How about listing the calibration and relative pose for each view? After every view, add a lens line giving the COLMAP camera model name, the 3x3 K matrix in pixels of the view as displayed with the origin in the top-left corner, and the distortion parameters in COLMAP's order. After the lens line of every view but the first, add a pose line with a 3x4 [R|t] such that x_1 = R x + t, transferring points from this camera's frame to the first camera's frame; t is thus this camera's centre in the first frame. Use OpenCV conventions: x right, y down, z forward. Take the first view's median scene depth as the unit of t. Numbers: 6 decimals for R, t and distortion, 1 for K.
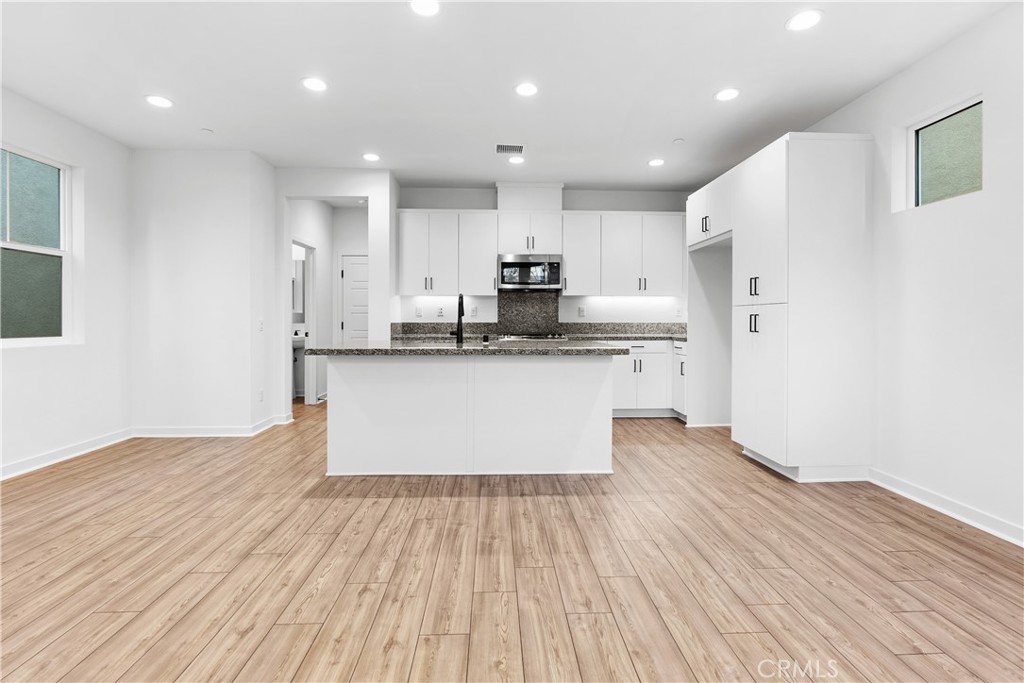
lens RADIAL K [[464.6, 0, 516.3], [0, 464.6, 321.0], [0, 0, 1]] dist [-0.002738, -0.000069]
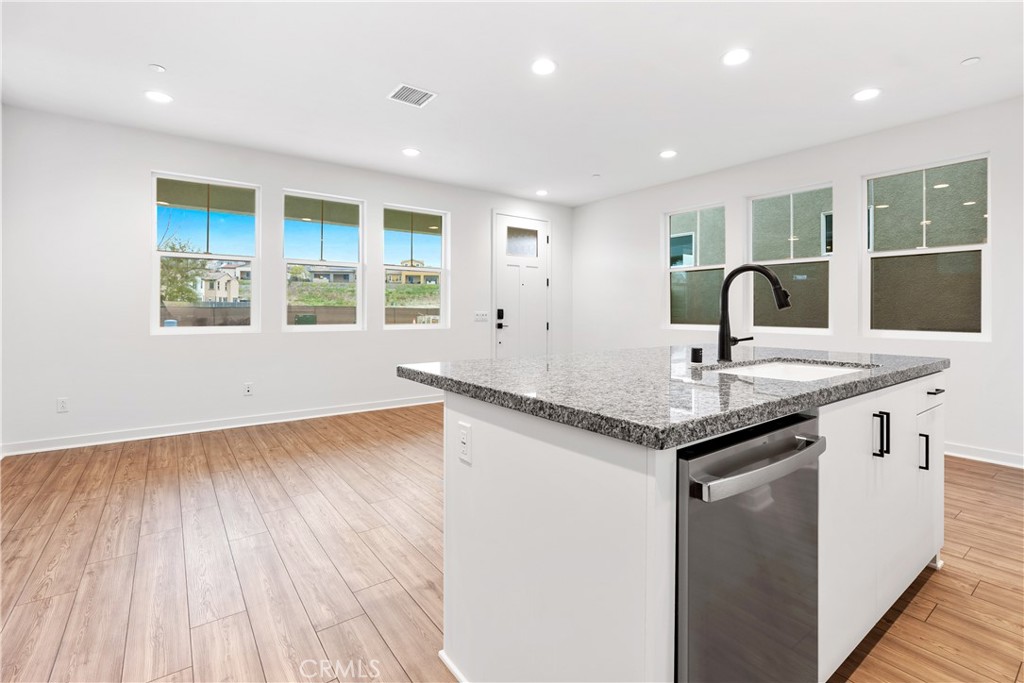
lens RADIAL K [[474.0, 0, 518.2], [0, 474.0, 315.0], [0, 0, 1]] dist [-0.004175, -0.000365]
pose [[-0.828118, -0.000417, -0.560554, 0.257566], [-0.005114, 0.999964, 0.006810, -0.003782], [0.560531, 0.008506, -0.828090, 0.907130]]
